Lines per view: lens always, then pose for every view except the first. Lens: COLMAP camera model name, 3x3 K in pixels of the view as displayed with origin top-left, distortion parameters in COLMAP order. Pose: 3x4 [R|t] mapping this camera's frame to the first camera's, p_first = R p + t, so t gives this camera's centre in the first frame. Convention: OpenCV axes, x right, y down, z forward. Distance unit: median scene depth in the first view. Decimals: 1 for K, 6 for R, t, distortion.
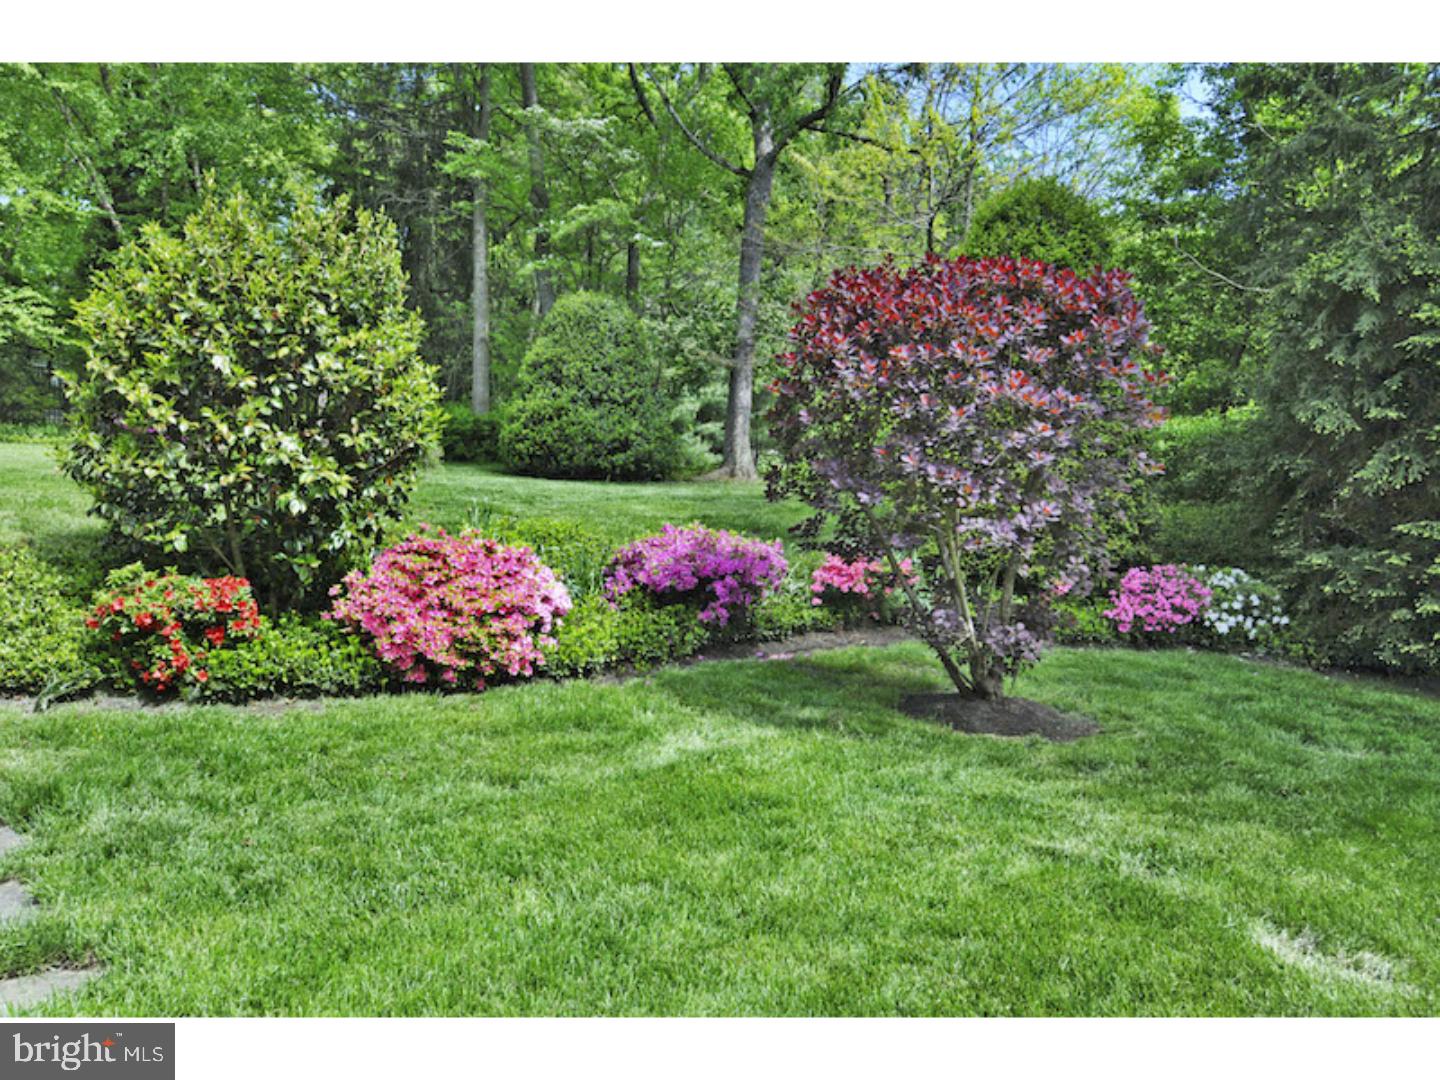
lens RADIAL K [[960.2, 0, 723.2], [0, 960.2, 536.2], [0, 0, 1]] dist [-0.031881, -0.002678]
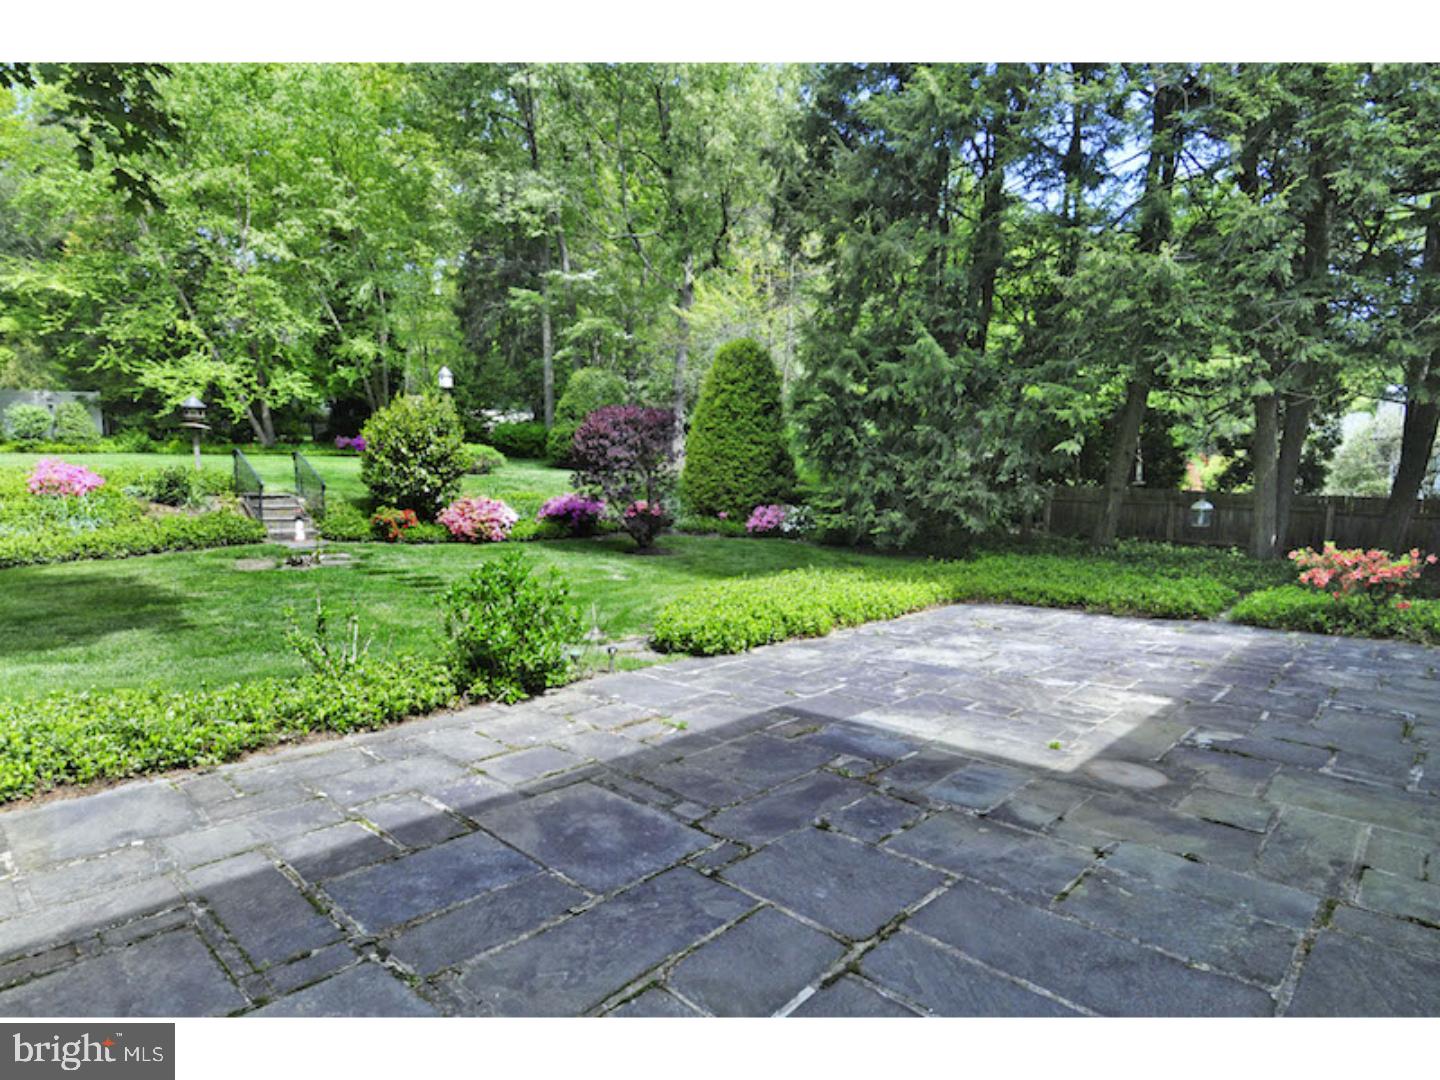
lens RADIAL K [[805.2, 0, 719.1], [0, 805.2, 543.5], [0, 0, 1]] dist [0.022473, 0.000634]
pose [[0.993300, -0.013116, -0.114814, 0.914652], [0.018992, 0.998557, 0.050238, 0.035824], [0.113990, -0.052082, 0.992116, -1.746703]]
